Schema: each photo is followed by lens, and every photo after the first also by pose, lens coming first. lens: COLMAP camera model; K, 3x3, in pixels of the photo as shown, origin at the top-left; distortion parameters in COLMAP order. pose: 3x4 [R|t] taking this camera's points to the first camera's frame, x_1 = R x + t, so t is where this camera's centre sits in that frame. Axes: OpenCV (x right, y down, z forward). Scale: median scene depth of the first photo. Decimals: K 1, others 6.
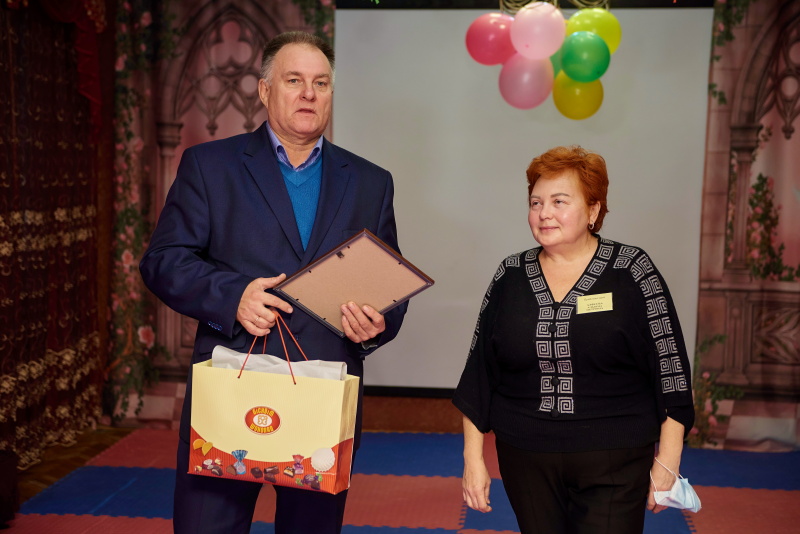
lens RADIAL K [[1311.6, 0, 401.7], [0, 1311.6, 270.0], [0, 0, 1]] dist [0.114688, 0.000000]
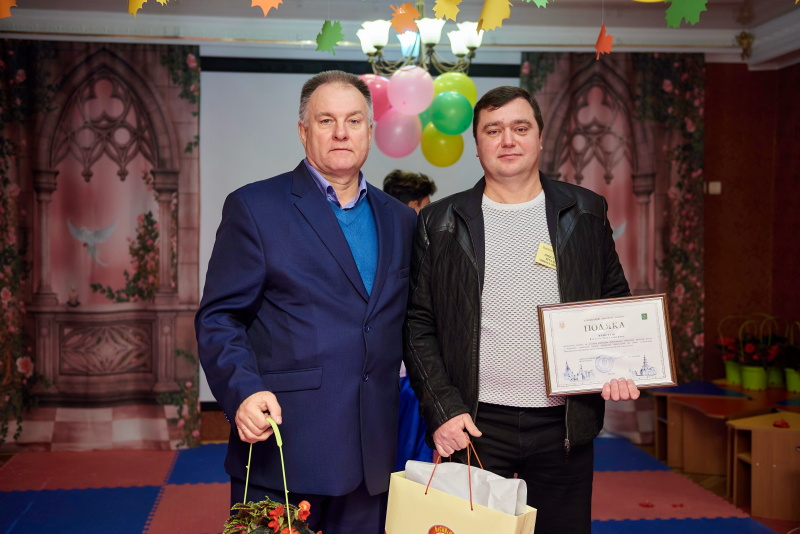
lens RADIAL K [[1049.0, 0, 408.5], [0, 1049.0, 268.1], [0, 0, 1]] dist [0.094074, 0.000000]
pose [[0.975562, -0.020014, 0.218812, -0.077012], [0.025952, 0.999368, -0.024298, -0.001226], [-0.218188, 0.029383, 0.975464, 0.076410]]
